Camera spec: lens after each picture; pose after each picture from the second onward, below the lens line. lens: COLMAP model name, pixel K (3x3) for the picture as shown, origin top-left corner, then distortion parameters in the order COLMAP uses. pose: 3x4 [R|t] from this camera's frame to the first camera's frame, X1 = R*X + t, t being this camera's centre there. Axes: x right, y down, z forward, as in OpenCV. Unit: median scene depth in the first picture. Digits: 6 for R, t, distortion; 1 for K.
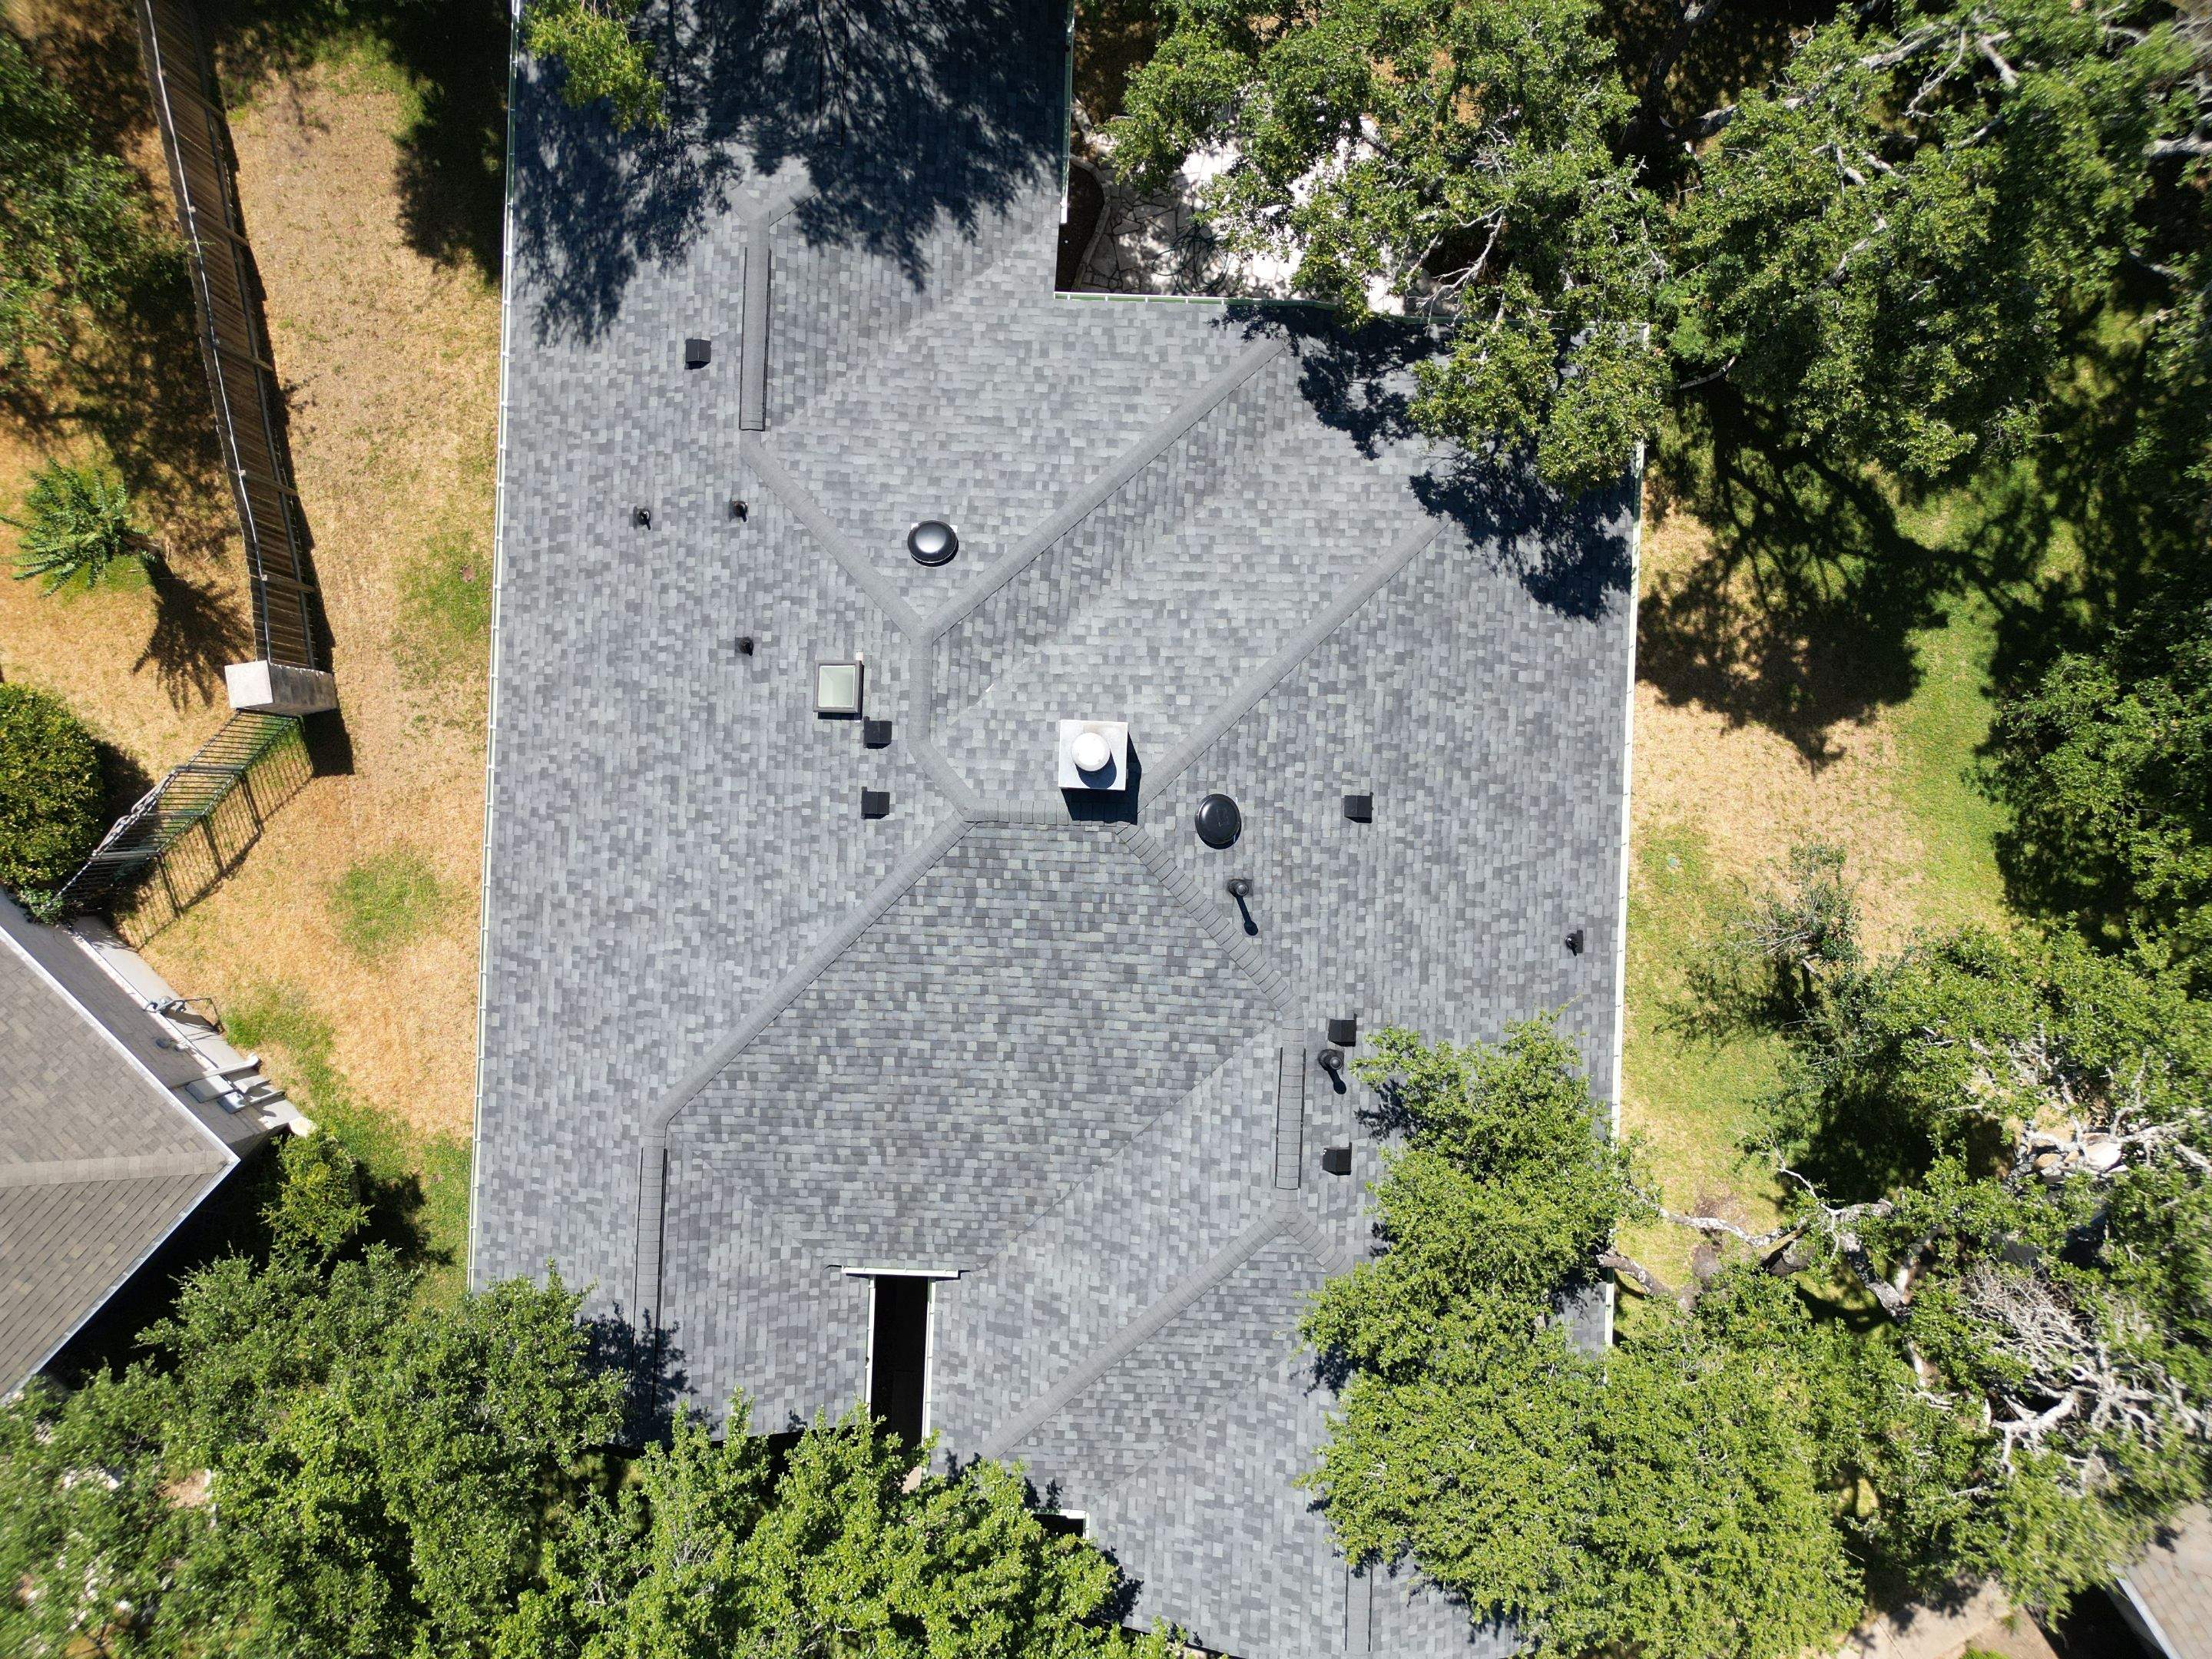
lens RADIAL K [[1530.1, 0, 1100.5], [0, 1530.1, 830.2], [0, 0, 1]] dist [0.099451, -0.122789]
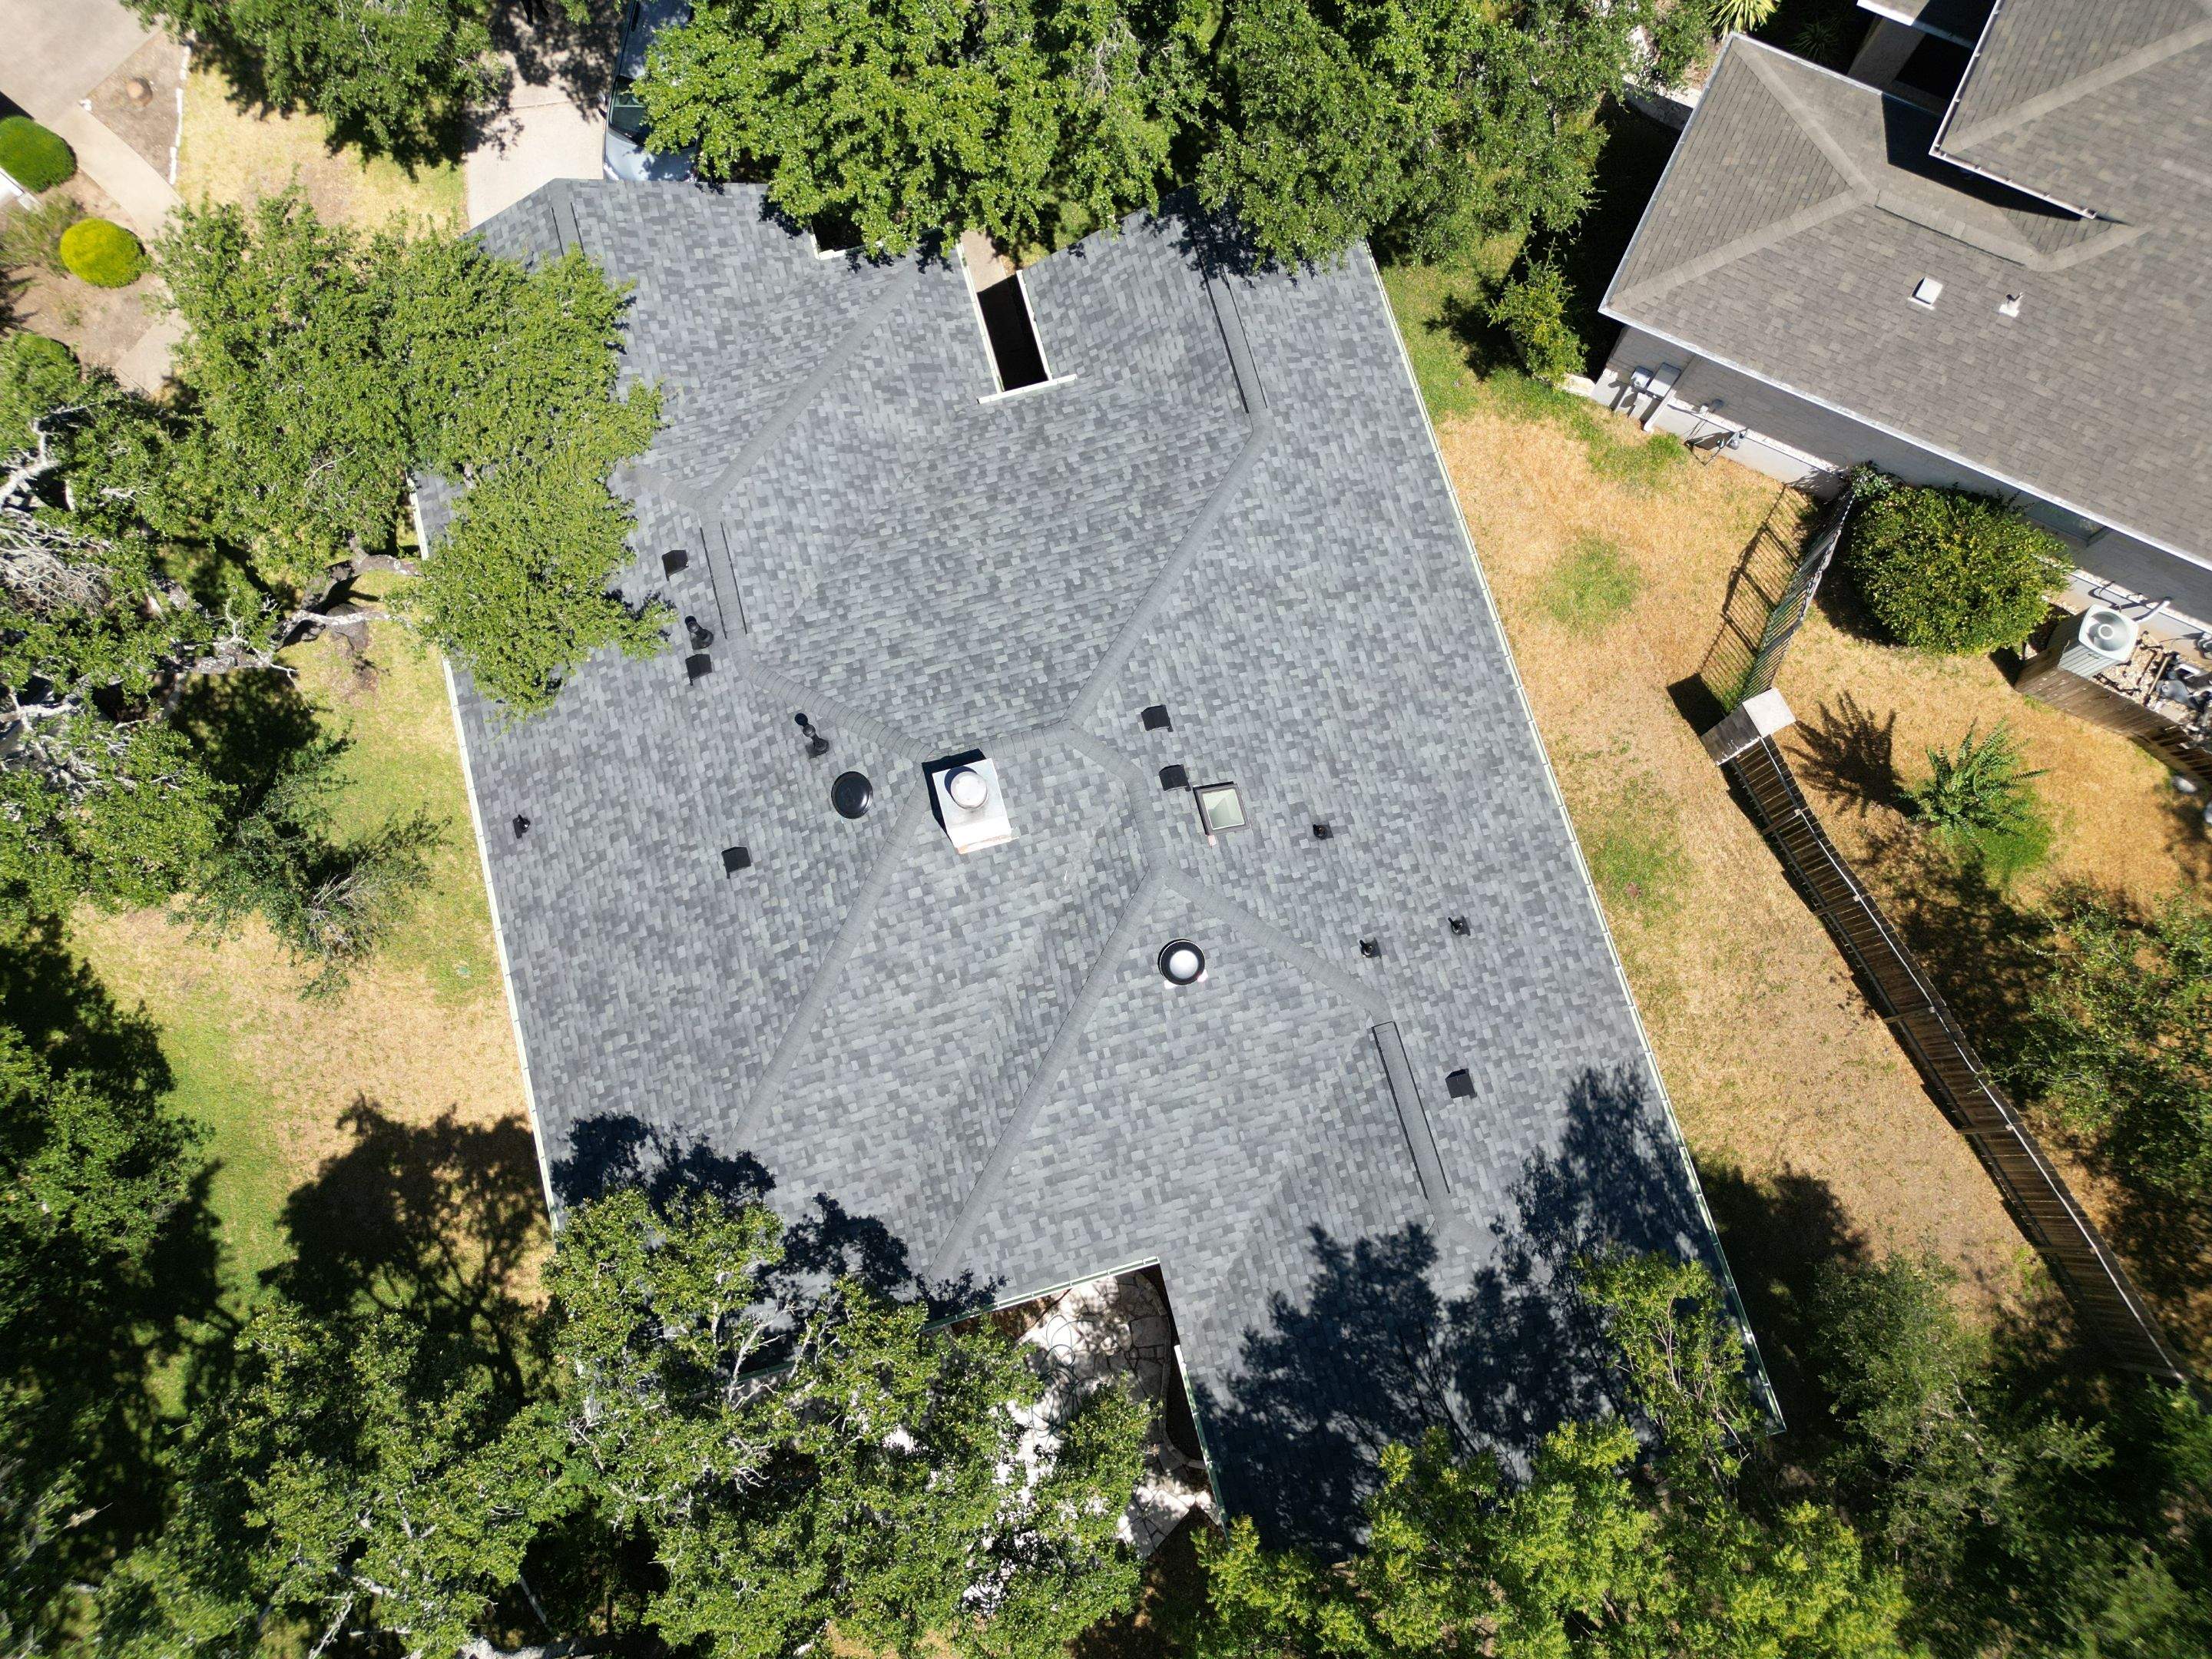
lens RADIAL K [[1556.9, 0, 1108.8], [0, 1556.9, 828.1], [0, 0, 1]] dist [0.103324, -0.129564]
pose [[-0.953304, 0.298278, -0.047352, -0.035376], [-0.301375, -0.929341, 0.213304, -0.299016], [0.019618, 0.217615, 0.975838, -0.074211]]
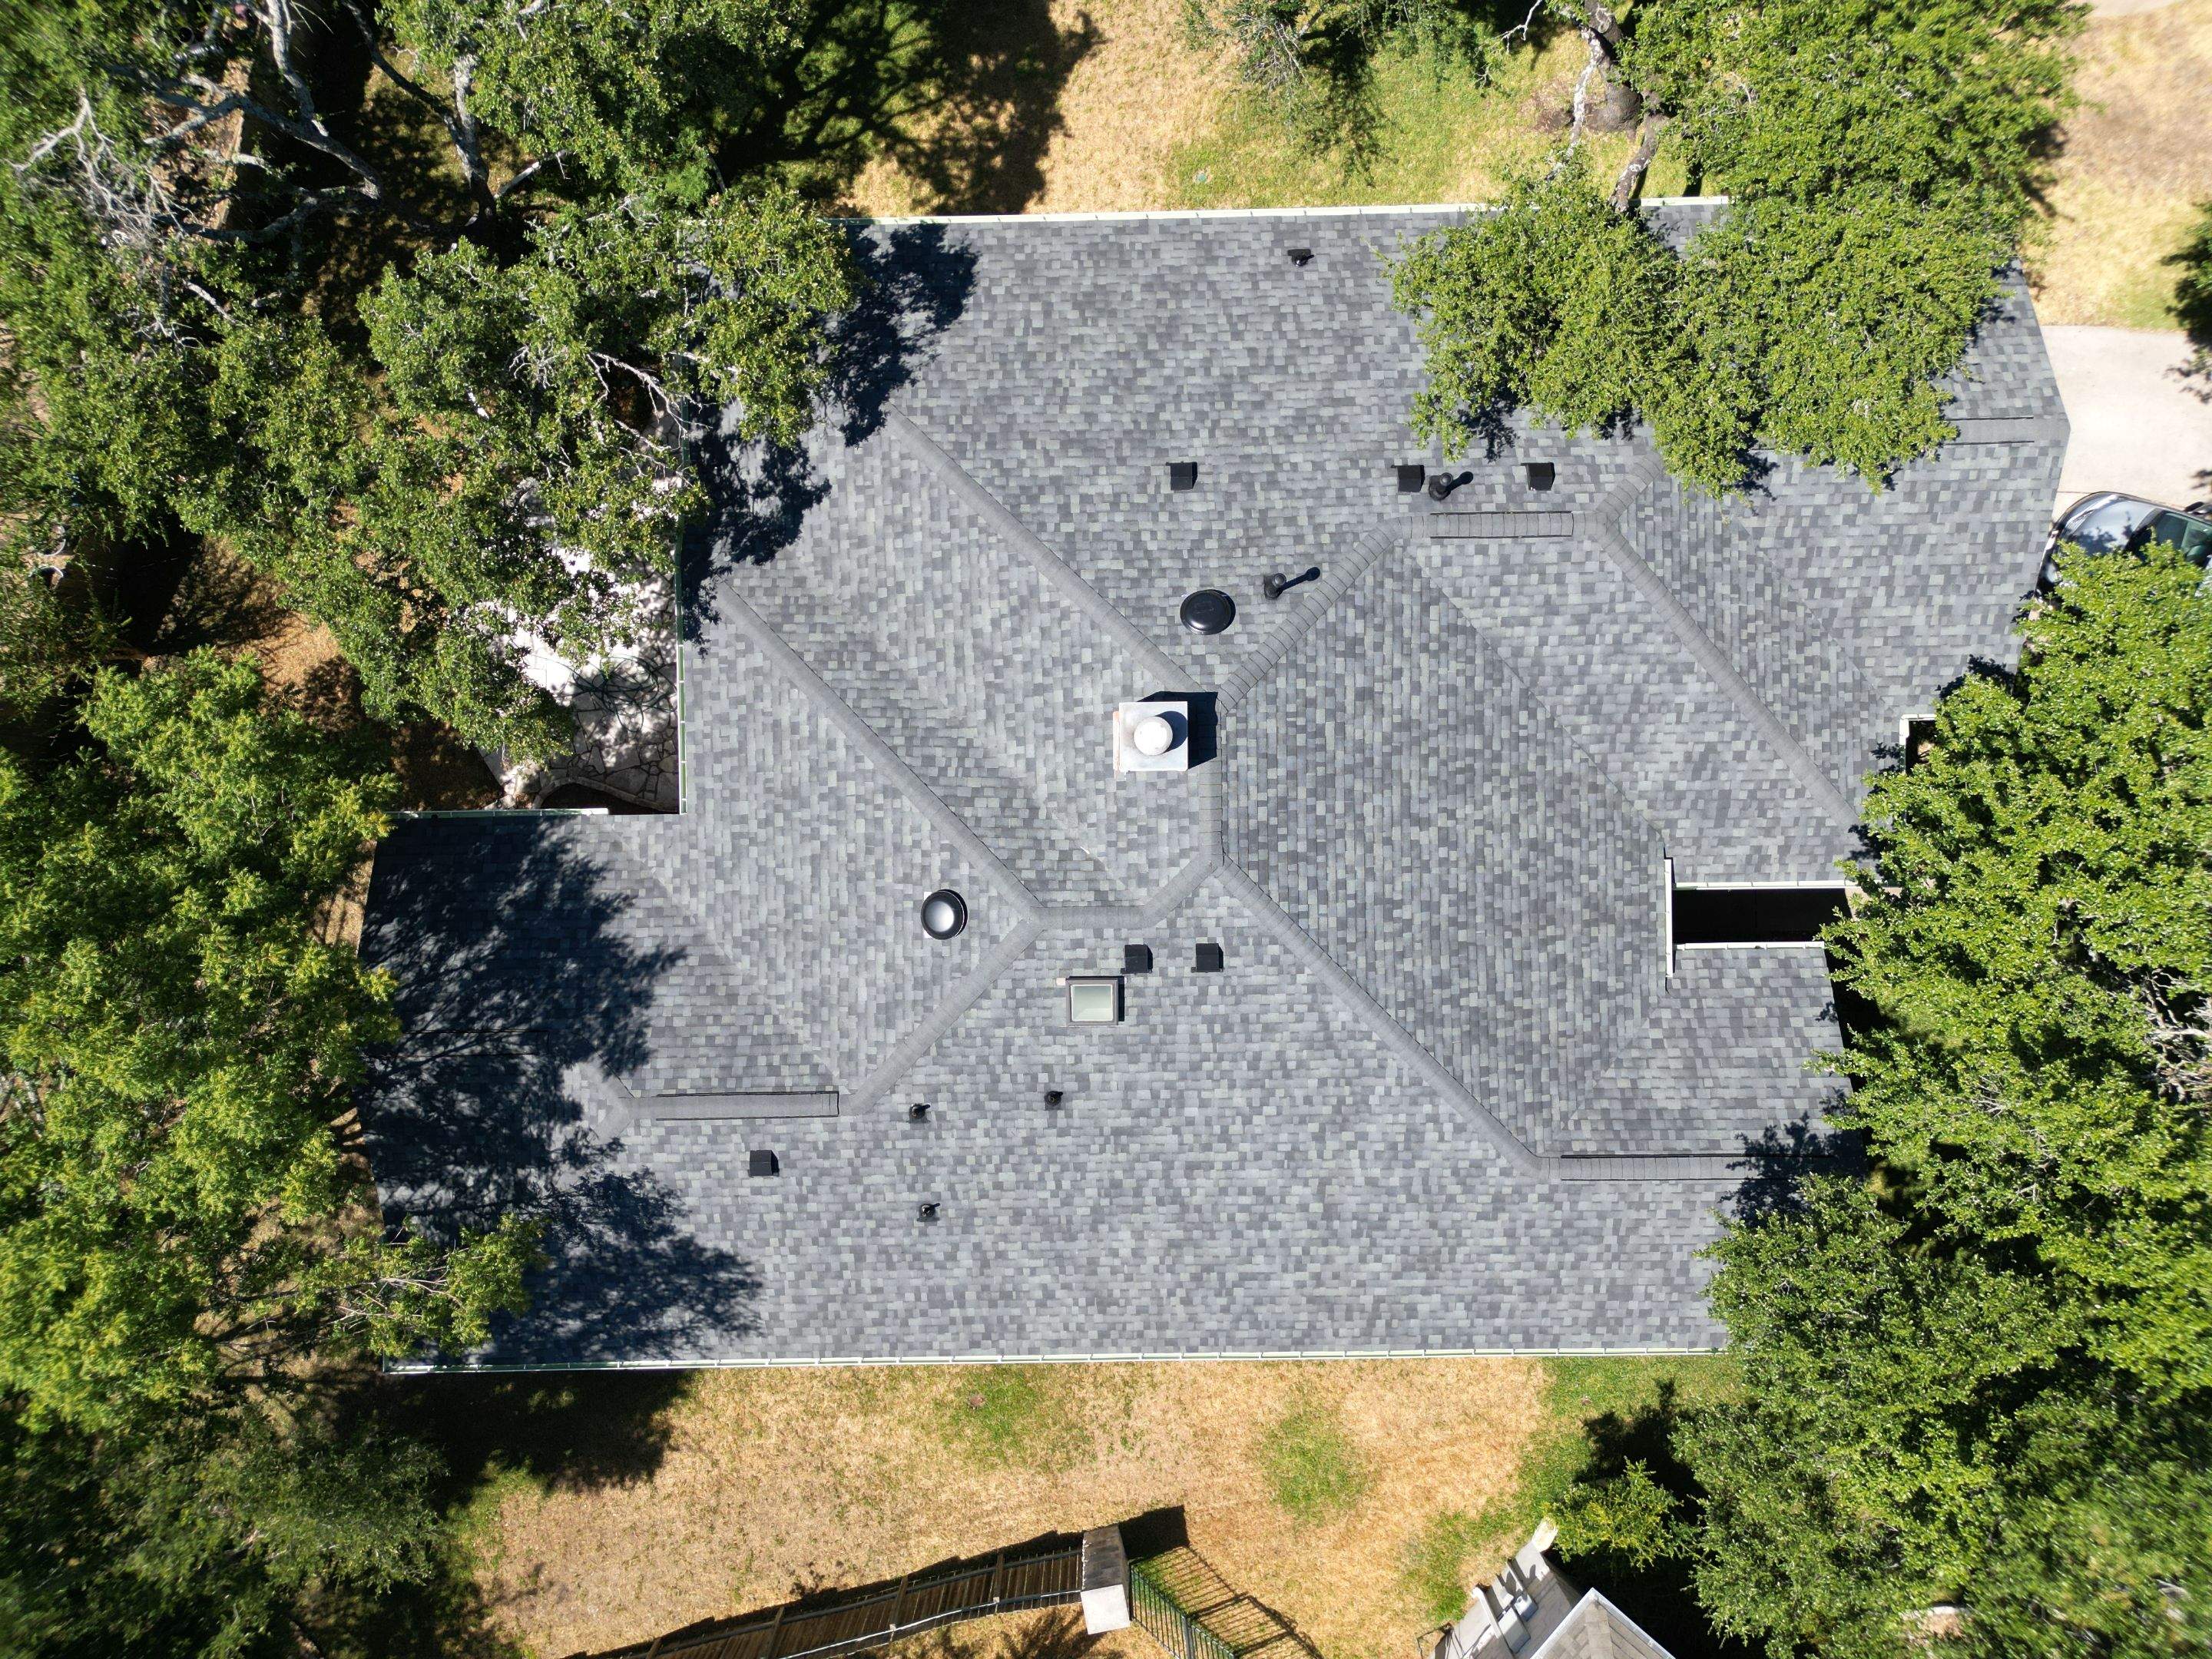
lens RADIAL K [[1530.1, 0, 1100.5], [0, 1530.1, 830.2], [0, 0, 1]] dist [0.099451, -0.122789]
pose [[-0.053788, -0.998540, 0.004920, -0.061065], [0.998514, -0.053828, -0.008520, -0.069401], [0.008772, 0.004455, 0.999952, 0.003870]]
